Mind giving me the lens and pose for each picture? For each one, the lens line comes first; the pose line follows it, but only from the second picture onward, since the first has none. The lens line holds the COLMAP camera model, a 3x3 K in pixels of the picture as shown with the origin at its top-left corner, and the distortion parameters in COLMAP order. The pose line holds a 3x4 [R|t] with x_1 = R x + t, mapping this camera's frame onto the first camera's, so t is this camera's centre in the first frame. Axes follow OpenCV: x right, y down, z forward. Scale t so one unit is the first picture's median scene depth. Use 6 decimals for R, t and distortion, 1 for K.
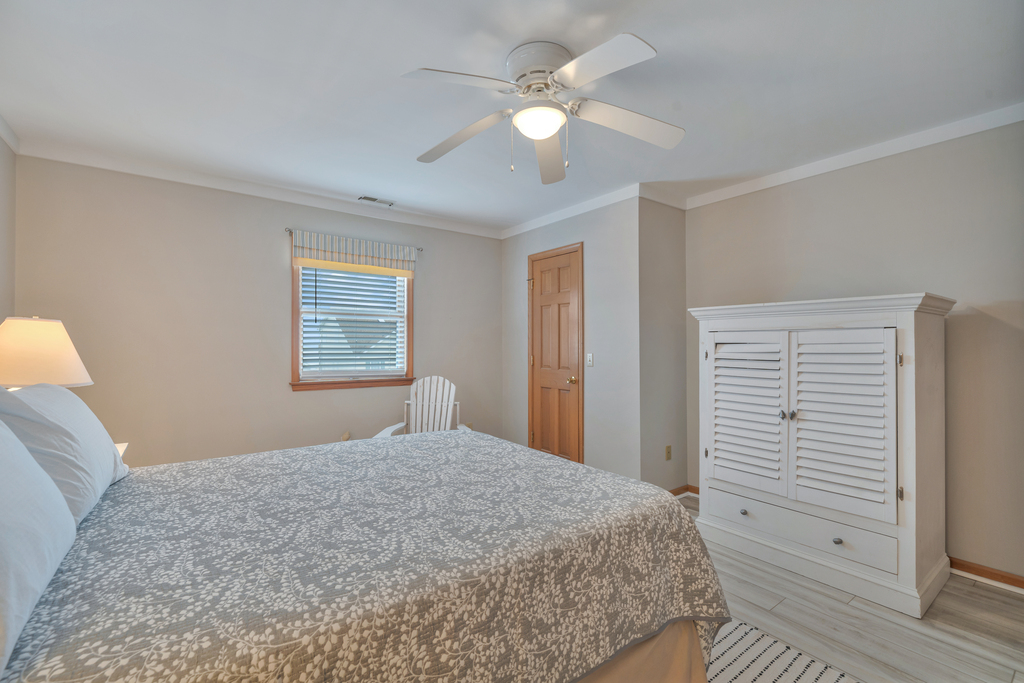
lens RADIAL K [[443.3, 0, 511.7], [0, 443.3, 345.2], [0, 0, 1]] dist [0.001932, 0.000205]
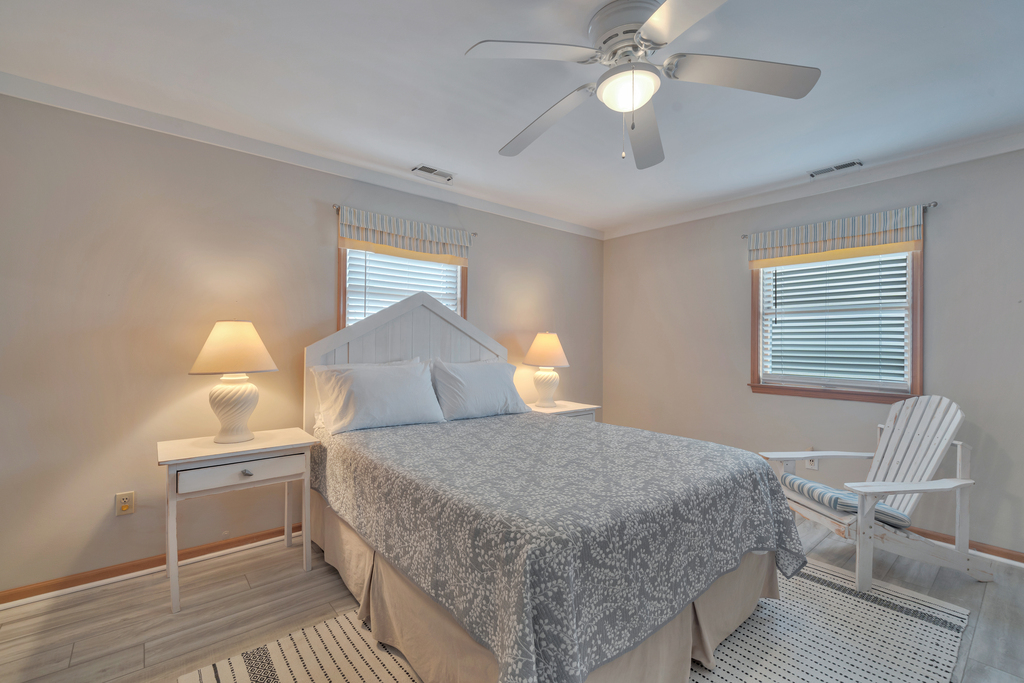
lens RADIAL K [[443.3, 0, 511.7], [0, 443.3, 345.2], [0, 0, 1]] dist [0.001932, 0.000205]
pose [[0.049253, -0.004241, -0.998777, 0.677759], [-0.005230, 0.999976, -0.004504, 0.003821], [0.998773, 0.005446, 0.049230, 0.532728]]
